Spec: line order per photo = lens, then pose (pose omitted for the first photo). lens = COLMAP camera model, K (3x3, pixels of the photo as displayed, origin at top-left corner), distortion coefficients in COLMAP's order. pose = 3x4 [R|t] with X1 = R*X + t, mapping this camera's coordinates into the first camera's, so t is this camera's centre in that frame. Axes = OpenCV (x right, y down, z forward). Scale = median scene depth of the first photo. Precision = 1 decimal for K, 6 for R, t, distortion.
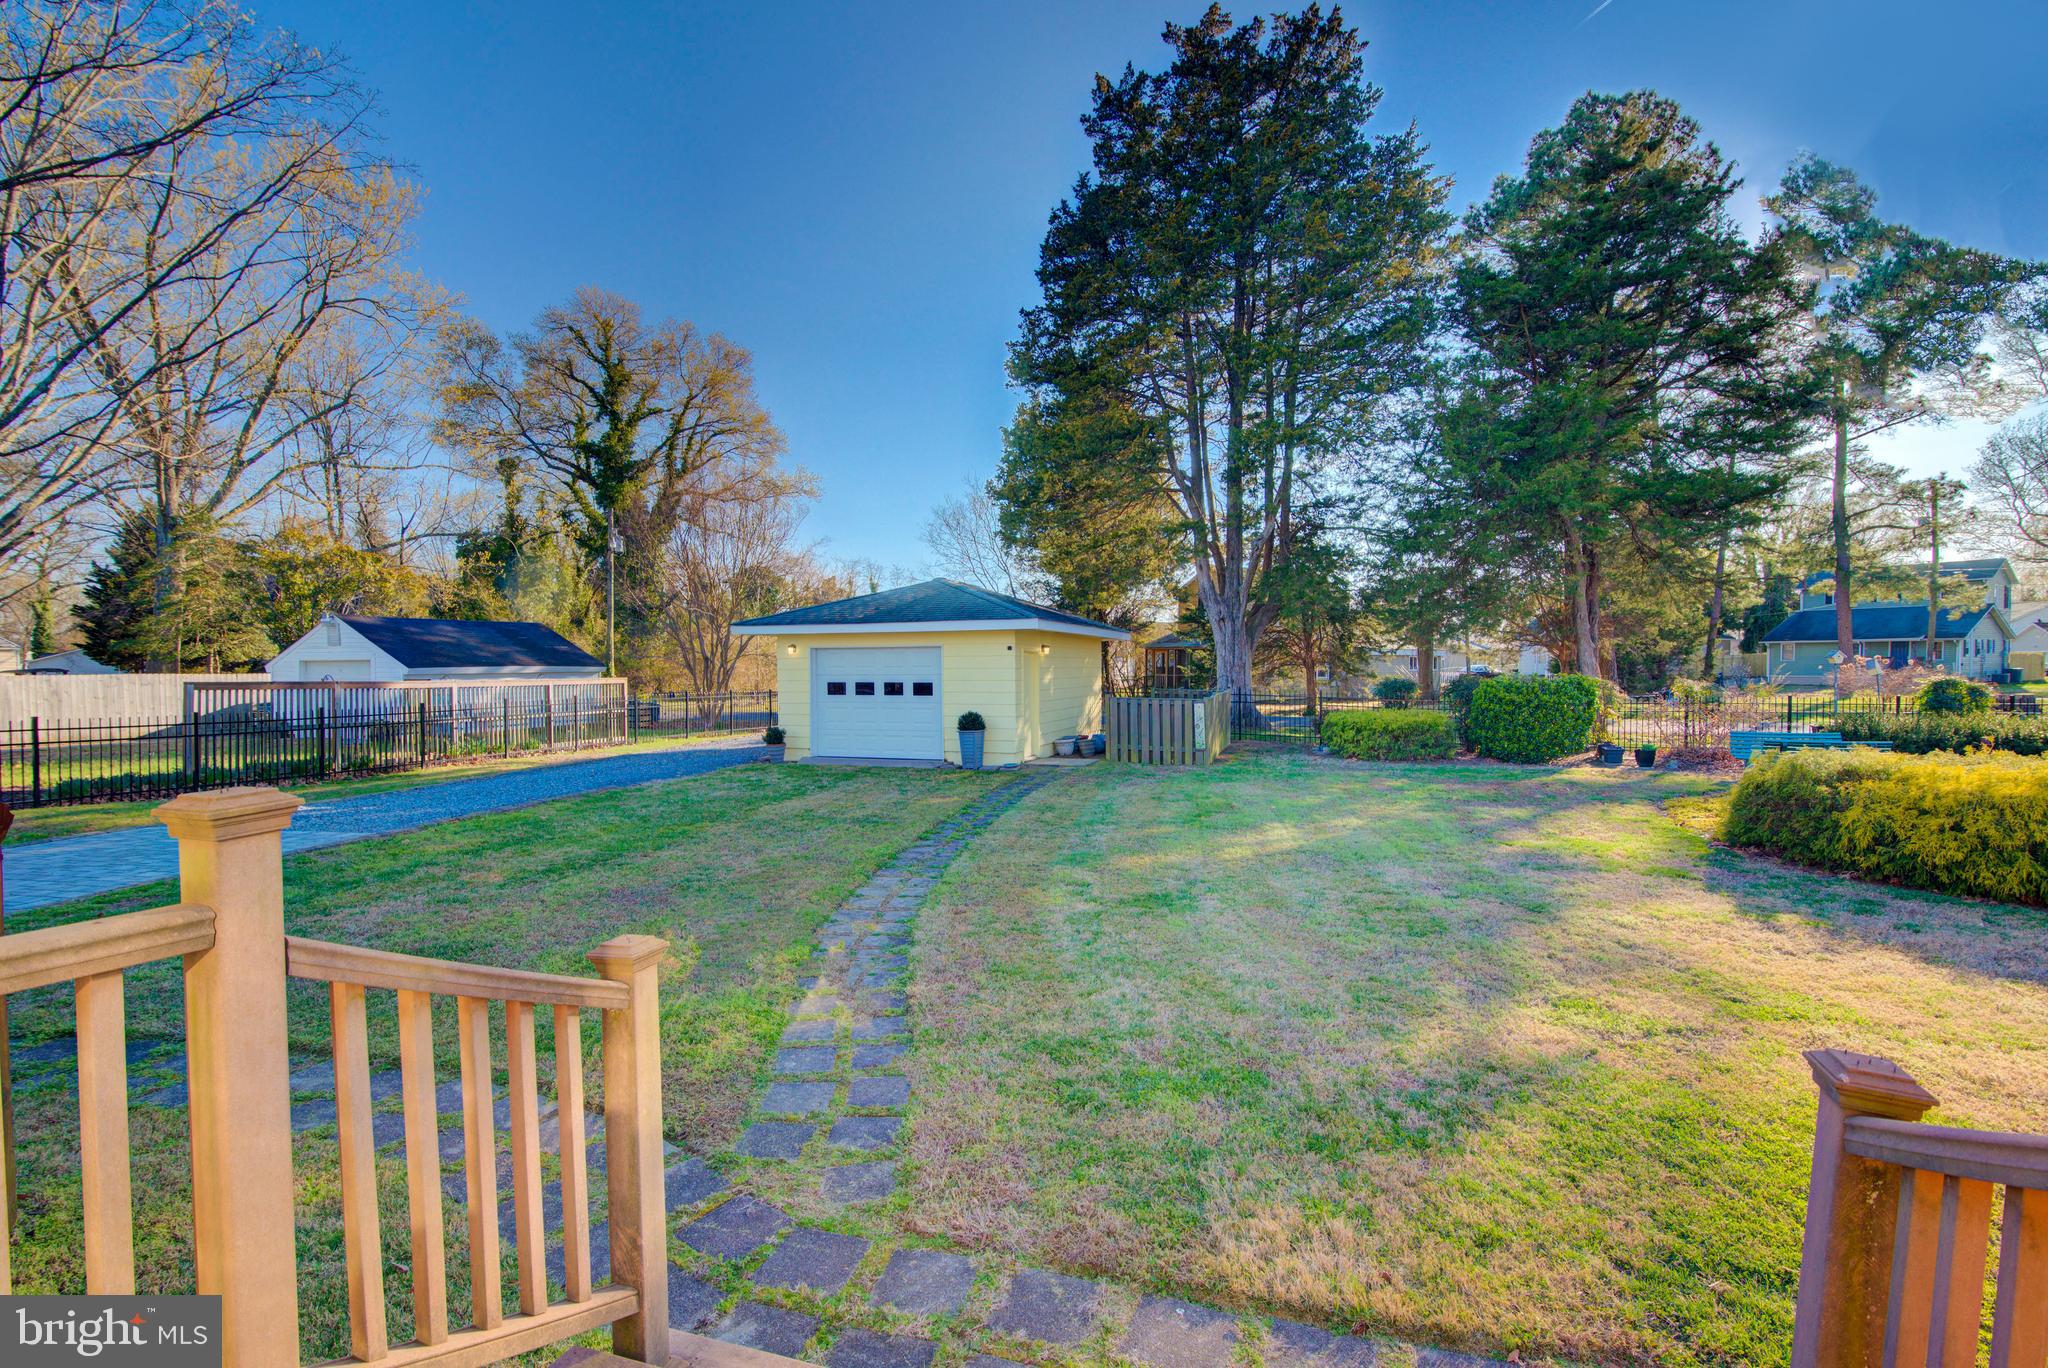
lens RADIAL K [[947.1, 0, 1024.0], [0, 947.1, 684.0], [0, 0, 1]] dist [-0.018107, 0.000411]
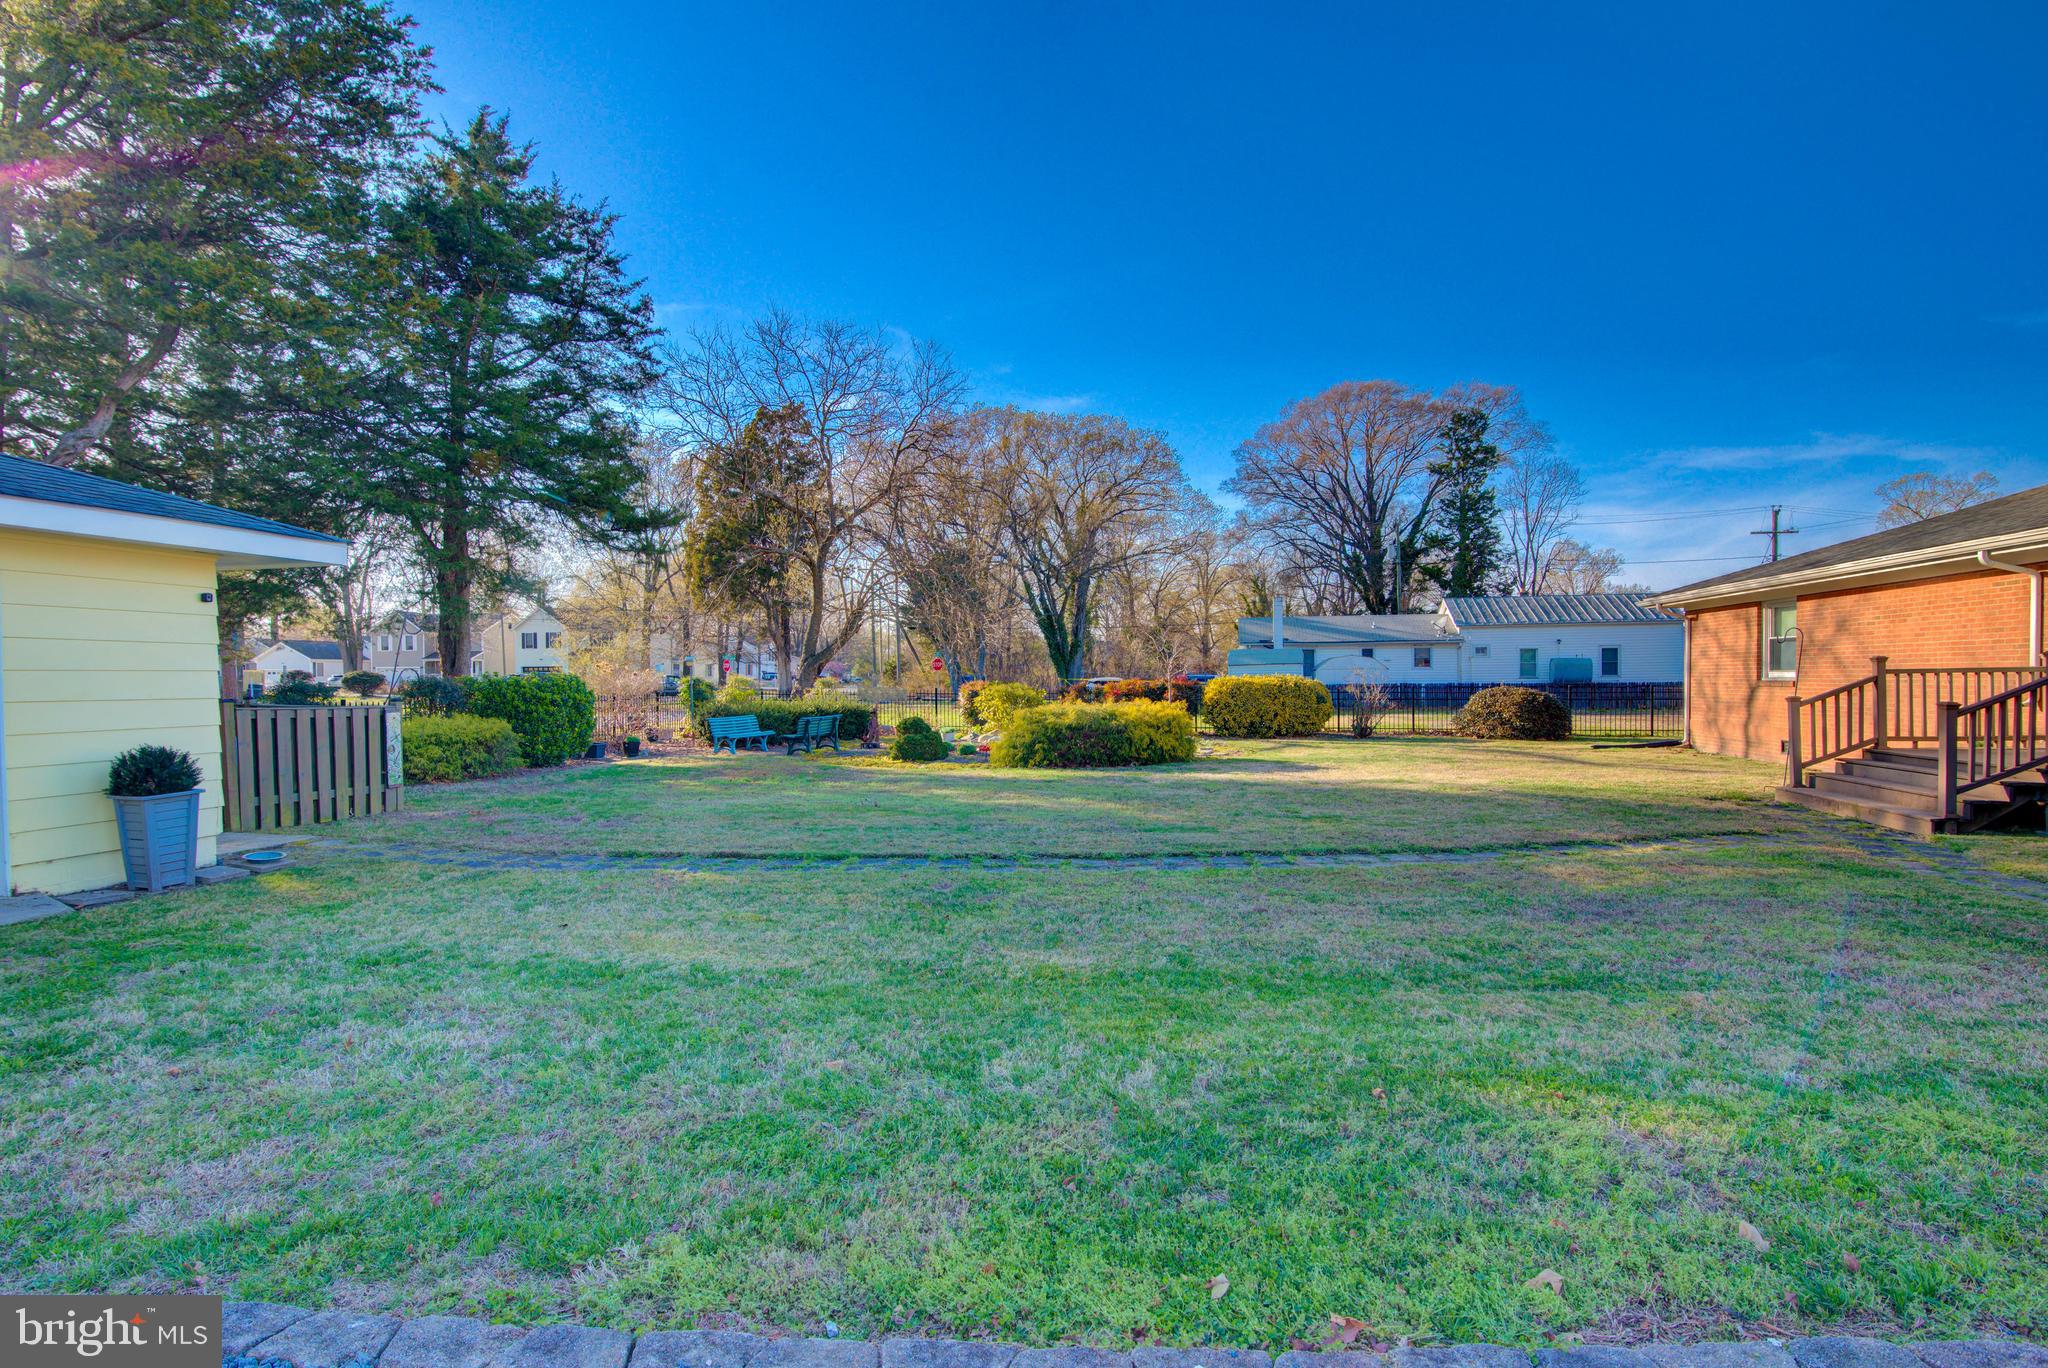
lens RADIAL K [[932.2, 0, 1027.1], [0, 932.2, 690.4], [0, 0, 1]] dist [-0.017233, -0.000082]
pose [[-0.113363, -0.007173, 0.993528, -0.453421], [0.026901, 0.999585, 0.010286, 0.010301], [-0.993189, 0.027893, -0.113123, 0.629377]]
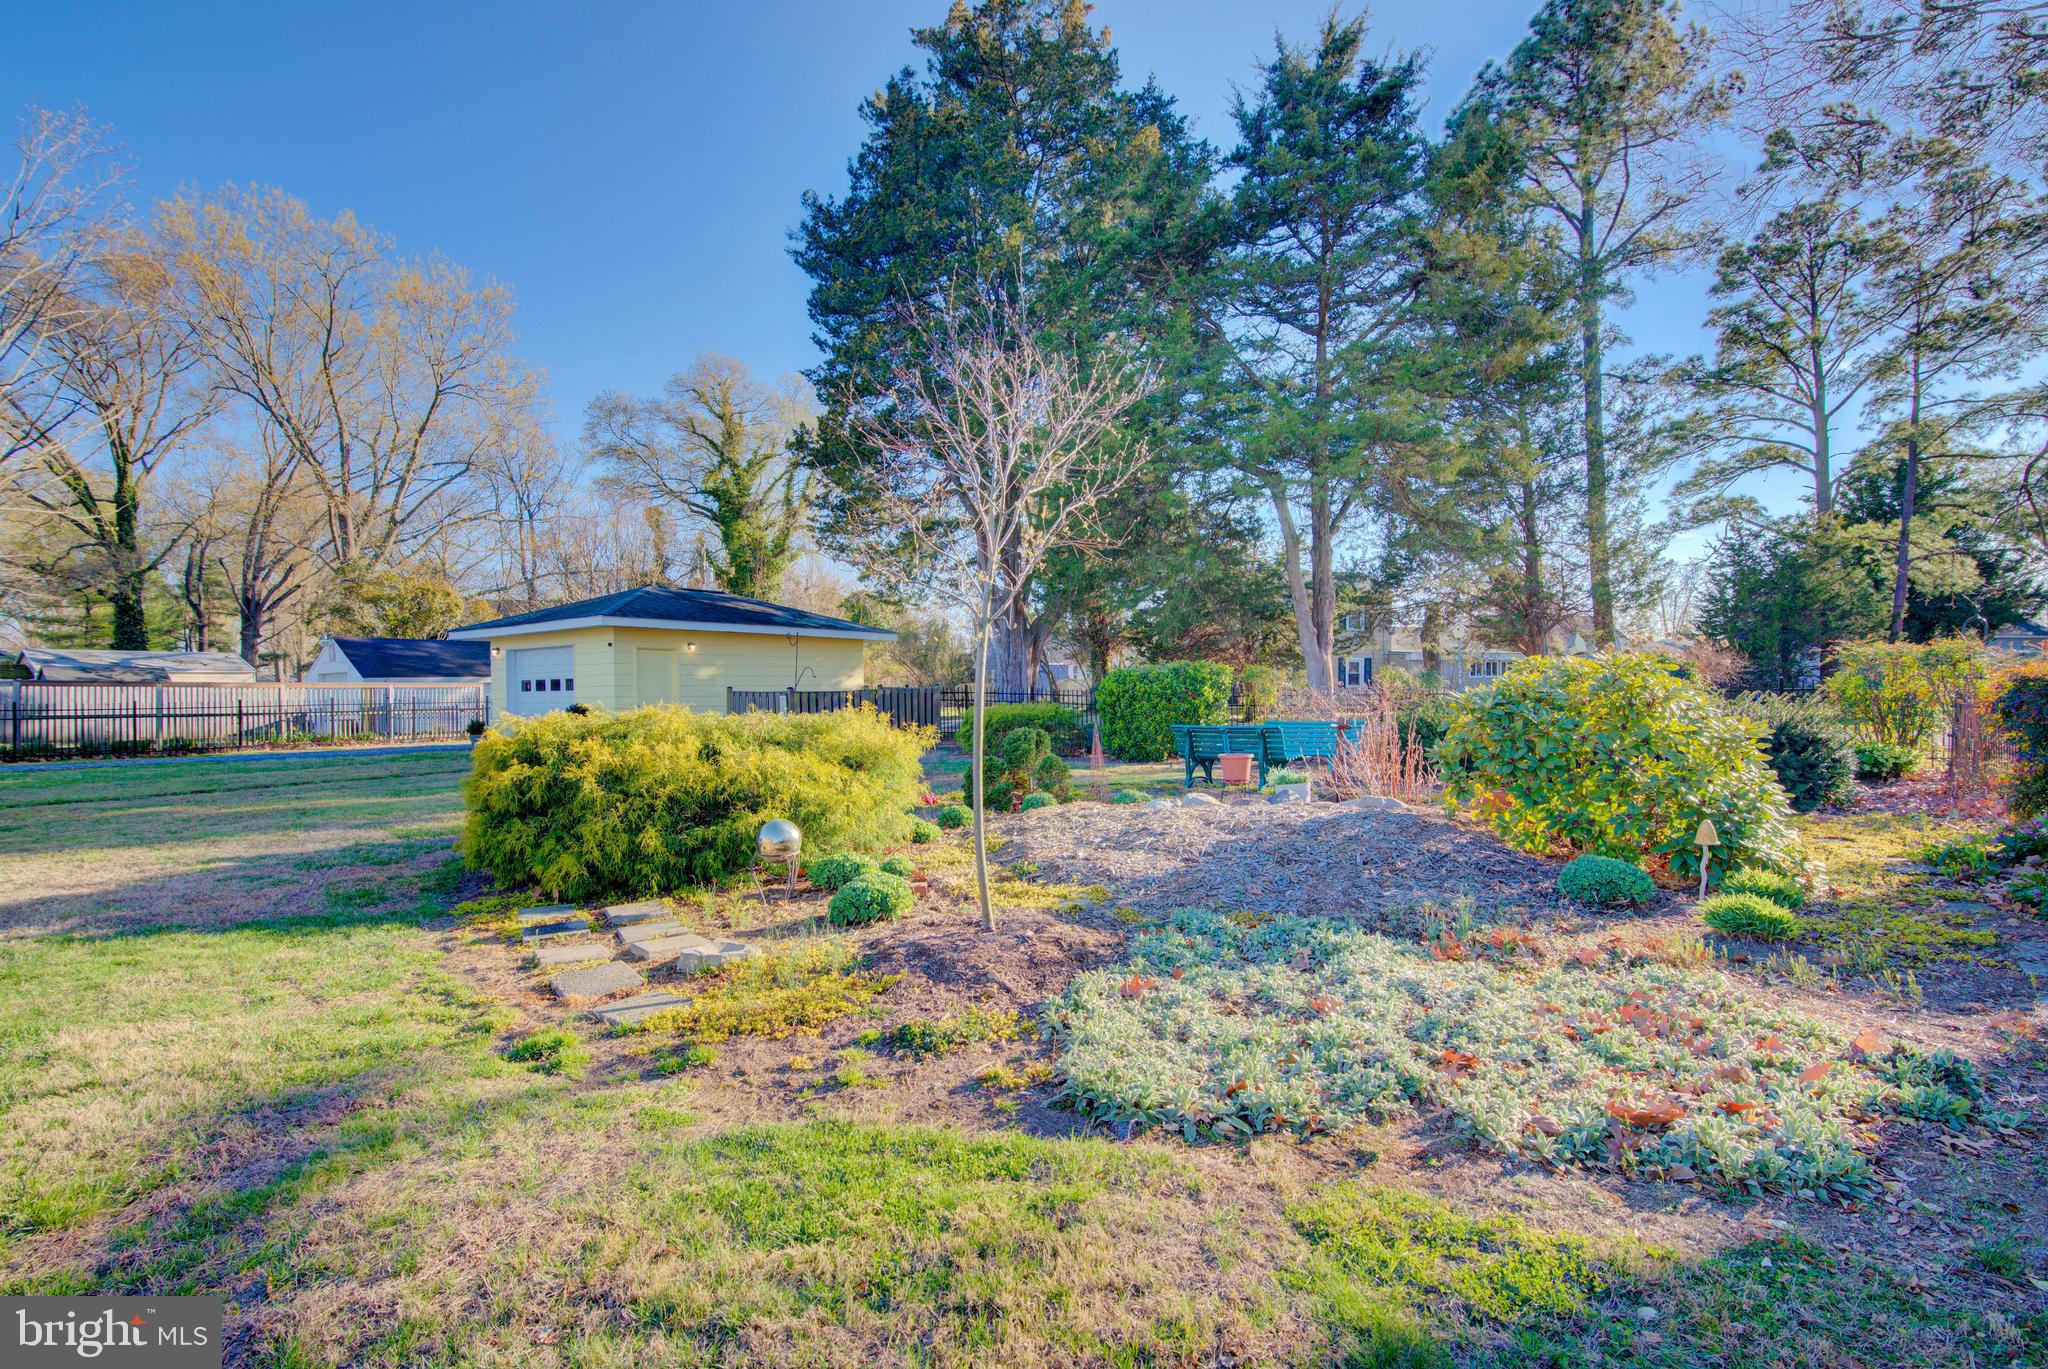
lens RADIAL K [[958.4, 0, 1027.3], [0, 958.4, 694.6], [0, 0, 1]] dist [-0.017351, 0.000007]
pose [[0.941499, 0.004585, -0.336985, 0.758810], [-0.012258, 0.999712, -0.020648, 0.032033], [0.336794, 0.023571, 0.941283, 0.127221]]
